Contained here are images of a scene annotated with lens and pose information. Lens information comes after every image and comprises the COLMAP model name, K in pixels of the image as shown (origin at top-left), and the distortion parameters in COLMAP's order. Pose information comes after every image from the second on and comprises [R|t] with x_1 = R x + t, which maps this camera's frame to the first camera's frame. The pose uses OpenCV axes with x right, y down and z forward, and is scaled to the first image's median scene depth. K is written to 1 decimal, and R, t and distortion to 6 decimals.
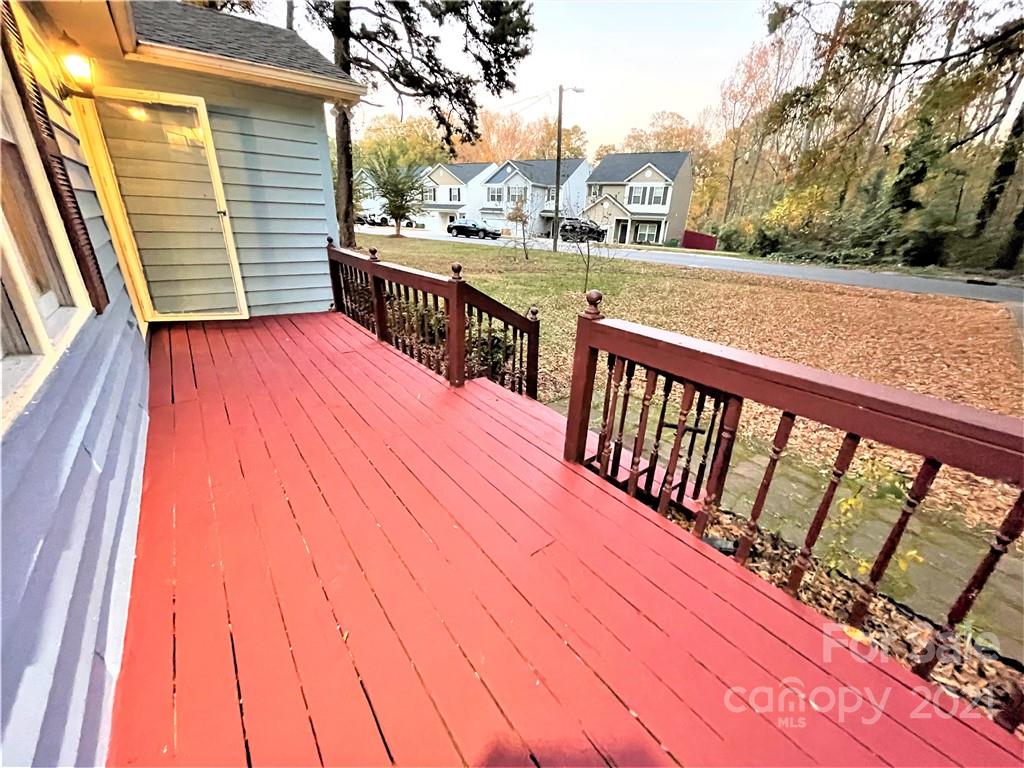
lens RADIAL K [[413.9, 0, 508.9], [0, 413.9, 387.7], [0, 0, 1]] dist [0.001031, 0.000590]
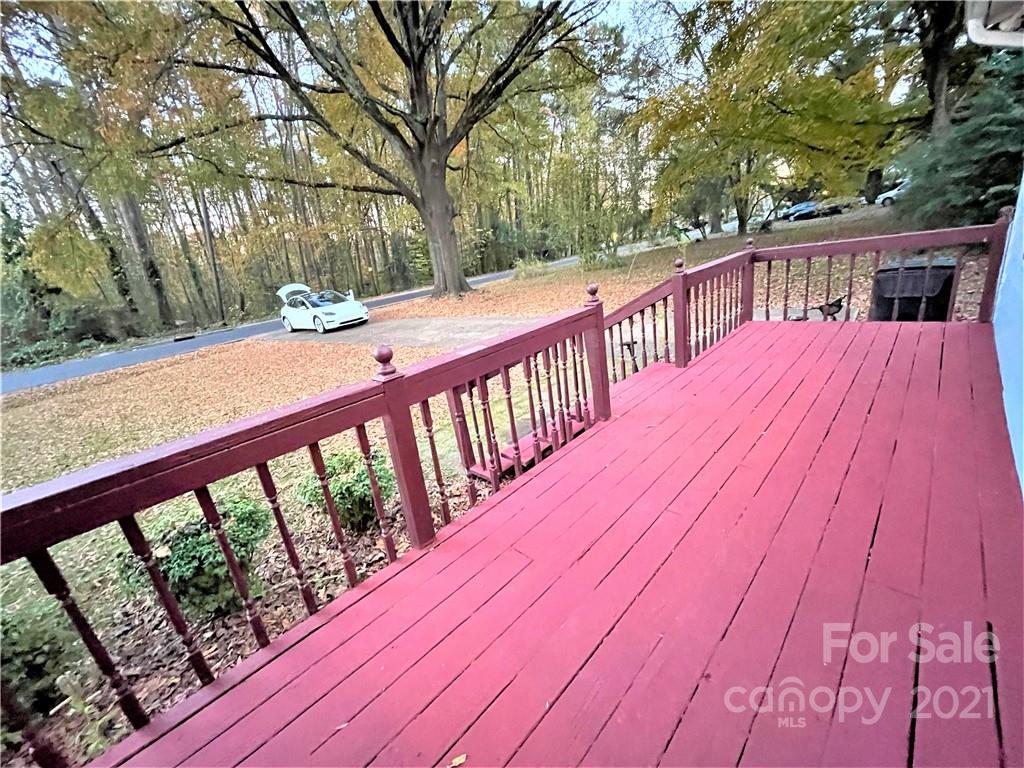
lens RADIAL K [[413.9, 0, 508.9], [0, 413.9, 387.7], [0, 0, 1]] dist [0.001031, 0.000590]
pose [[-0.153901, -0.333589, 0.930071, -0.909711], [0.493432, 0.789566, 0.364844, -0.489509], [-0.856060, 0.515077, 0.043088, 1.096024]]
